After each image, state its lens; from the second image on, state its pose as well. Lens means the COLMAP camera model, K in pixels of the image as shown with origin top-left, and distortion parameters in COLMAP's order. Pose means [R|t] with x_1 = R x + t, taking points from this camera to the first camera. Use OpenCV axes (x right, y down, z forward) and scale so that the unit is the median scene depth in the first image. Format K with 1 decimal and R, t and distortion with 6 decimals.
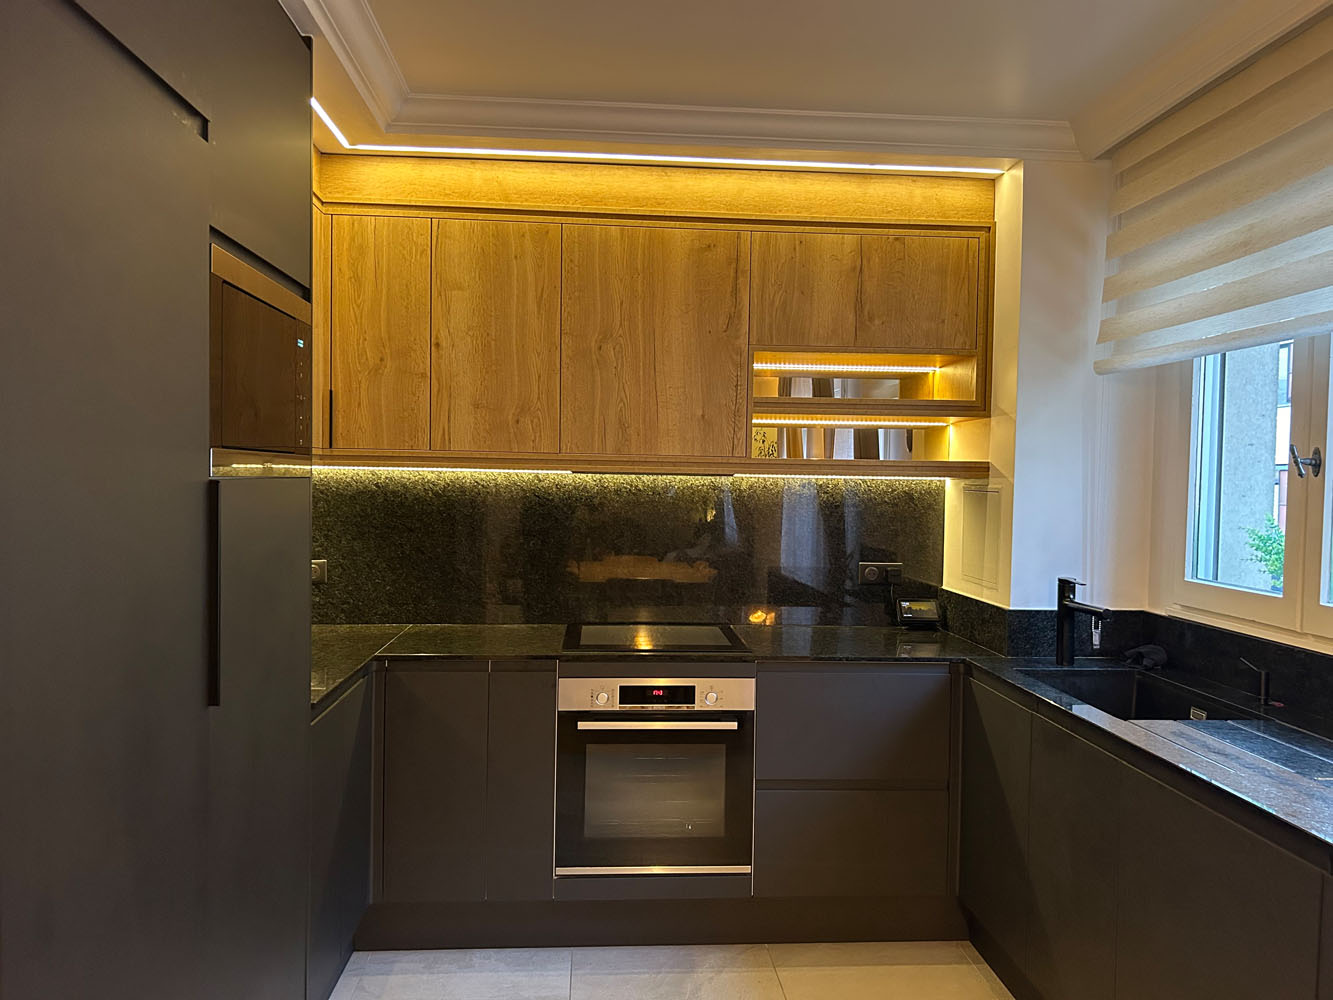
lens RADIAL K [[1004.1, 0, 679.3], [0, 1004.1, 512.2], [0, 0, 1]] dist [0.048082, -0.055008]
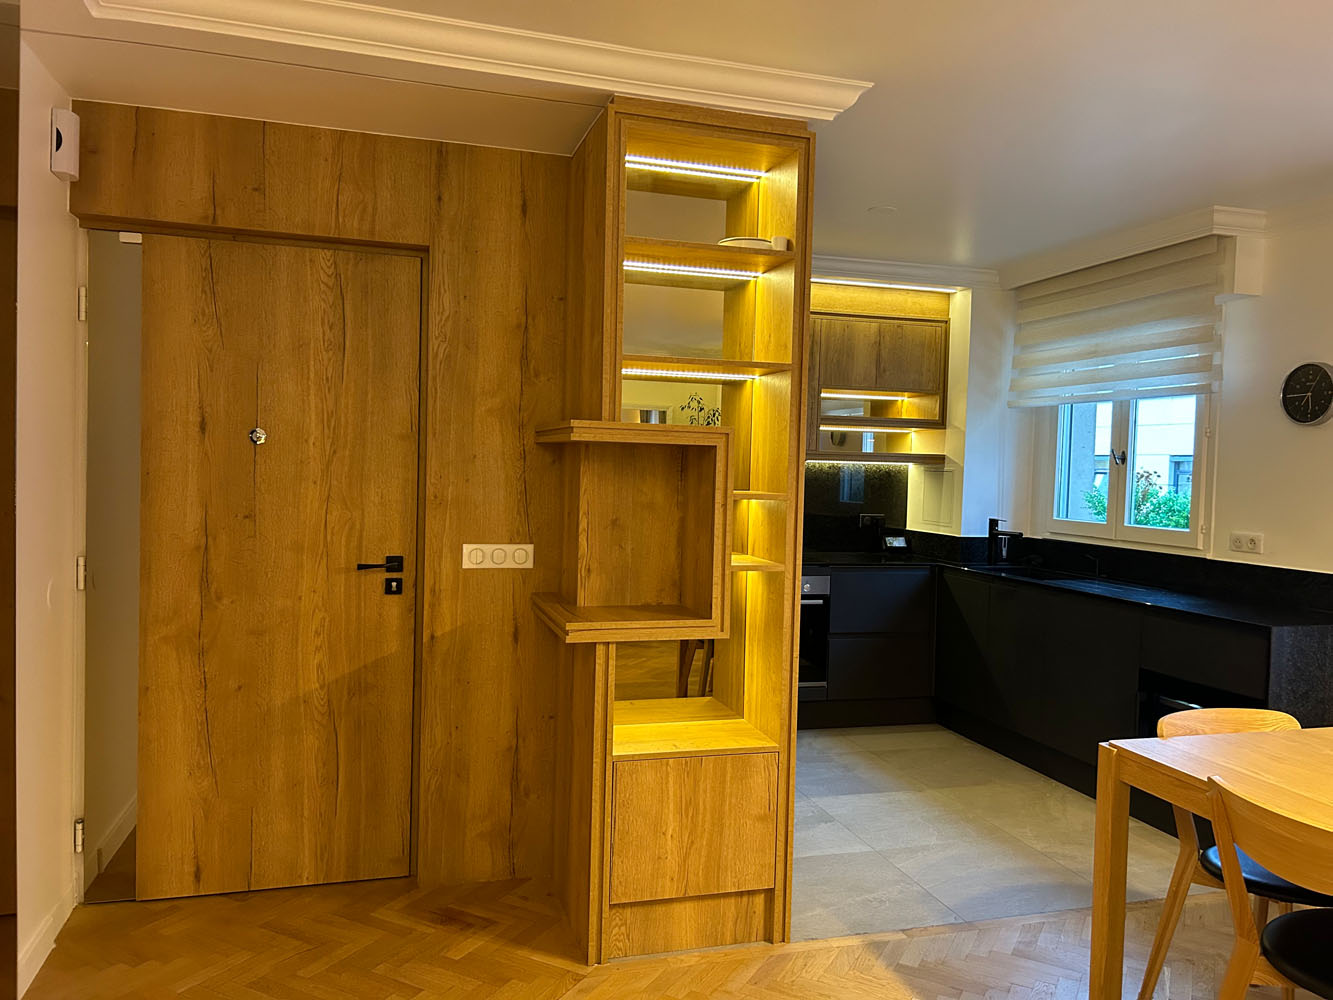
lens RADIAL K [[1004.1, 0, 676.1], [0, 1004.1, 506.7], [0, 0, 1]] dist [0.048082, -0.055008]
pose [[0.978005, 0.001190, 0.208579, -0.541502], [-0.003207, 0.999951, 0.009330, 0.027175], [-0.208557, -0.009793, 0.977961, -0.648267]]
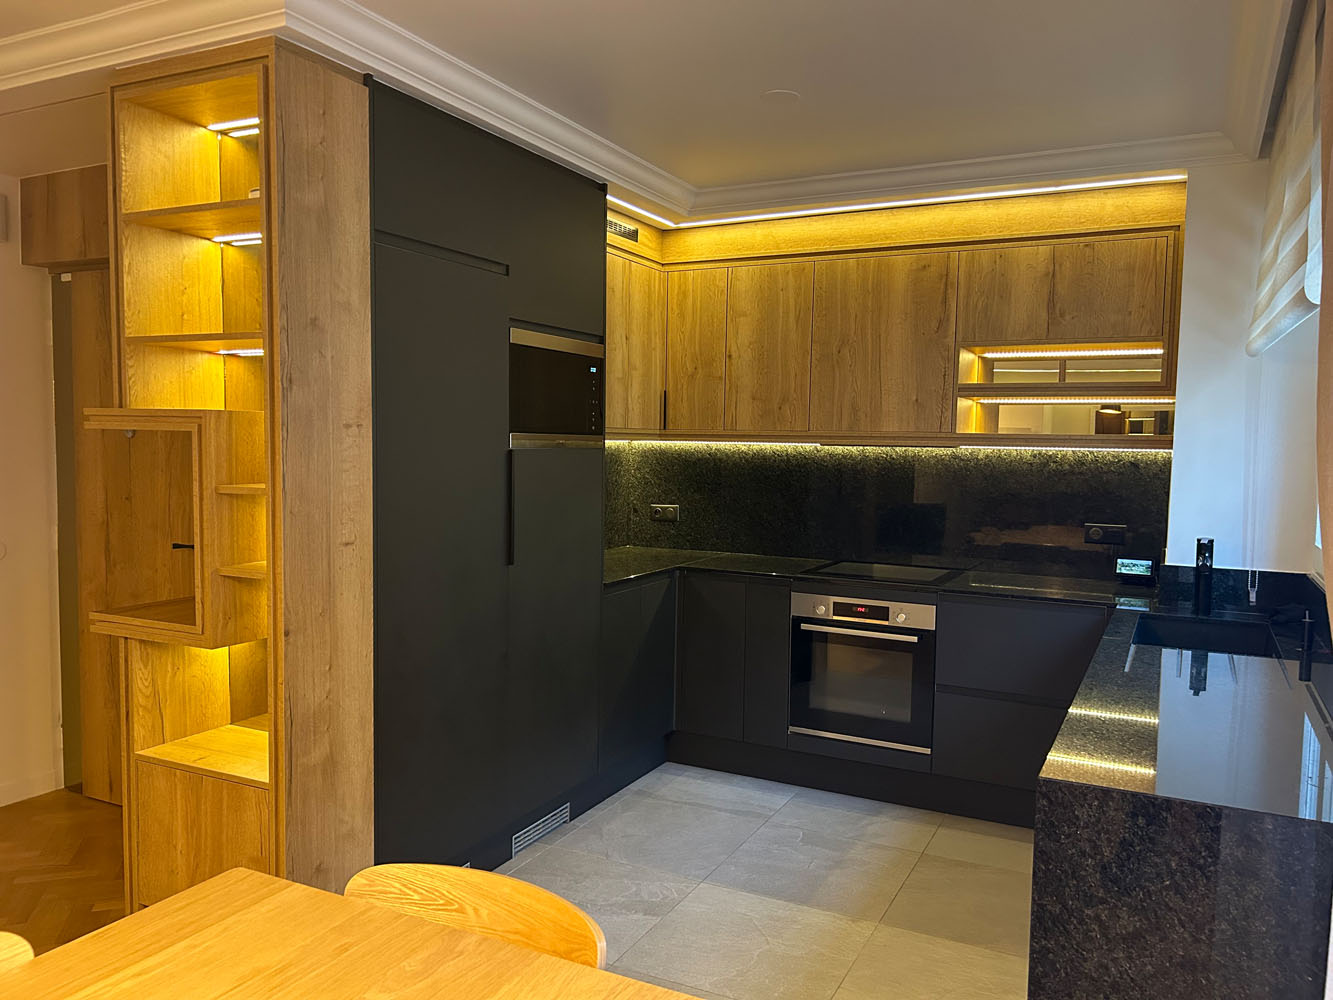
lens RADIAL K [[1004.1, 0, 676.4], [0, 1004.1, 512.0], [0, 0, 1]] dist [0.048082, -0.055008]
pose [[0.854735, 0.035548, -0.517845, 0.441853], [-0.021268, 0.999213, 0.033488, 0.009568], [0.518628, -0.017610, 0.854819, -0.264507]]
